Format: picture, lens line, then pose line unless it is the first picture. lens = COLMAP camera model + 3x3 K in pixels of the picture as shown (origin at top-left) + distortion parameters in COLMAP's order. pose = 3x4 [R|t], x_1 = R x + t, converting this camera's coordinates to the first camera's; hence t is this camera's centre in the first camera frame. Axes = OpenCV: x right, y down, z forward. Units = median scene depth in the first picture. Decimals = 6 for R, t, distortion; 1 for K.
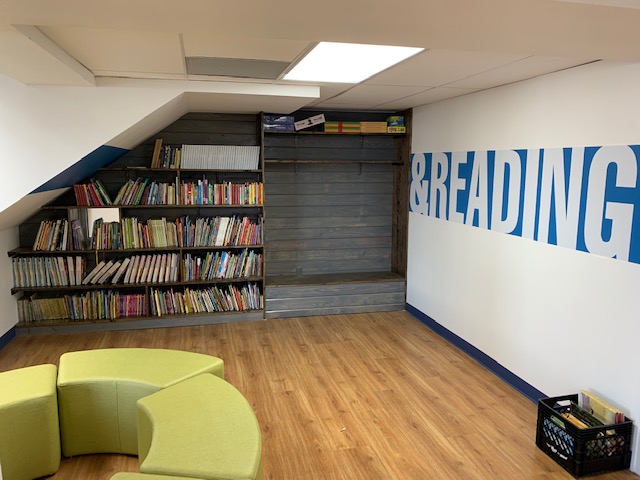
lens RADIAL K [[491.5, 0, 320.0], [0, 491.5, 240.0], [0, 0, 1]] dist [-0.000706, -0.005130]
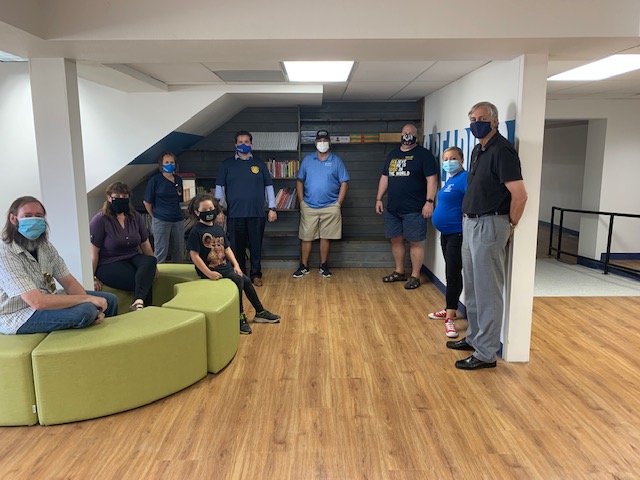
lens RADIAL K [[489.2, 0, 320.0], [0, 489.2, 240.0], [0, 0, 1]] dist [0.065039, -0.001200]
pose [[0.973145, 0.027884, -0.228498, 0.244307], [-0.024139, 0.999525, 0.019169, 0.068744], [0.228924, -0.013139, 0.973356, -0.254280]]
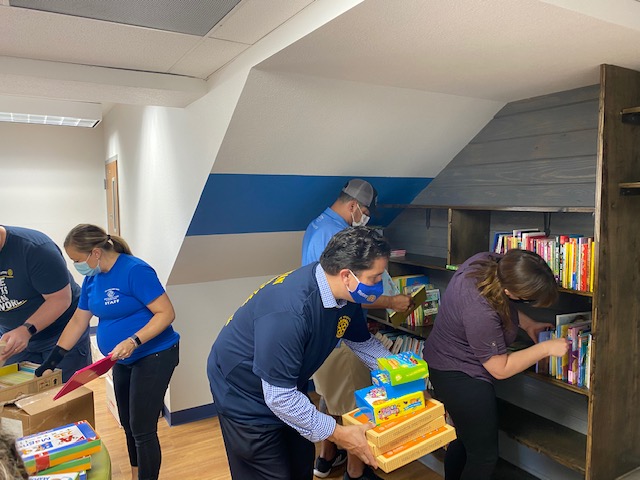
lens RADIAL K [[492.6, 0, 320.0], [0, 492.6, 240.0], [0, 0, 1]] dist [0.006107, 0.002951]
pose [[0.297082, 0.065033, -0.952635, 0.207744], [-0.132090, 0.990885, 0.026451, -0.099675], [0.945672, 0.117975, 0.302964, 0.679942]]
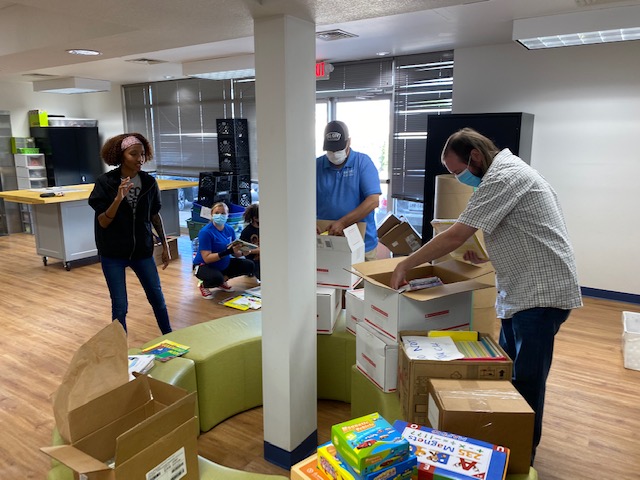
lens RADIAL K [[492.6, 0, 320.0], [0, 492.6, 240.0], [0, 0, 1]] dist [0.006107, 0.002951]
pose [[-0.756971, 0.115886, -0.643091, 0.002331], [-0.101184, 0.951491, 0.290563, -0.104810], [0.645567, 0.285018, -0.708525, 0.743093]]
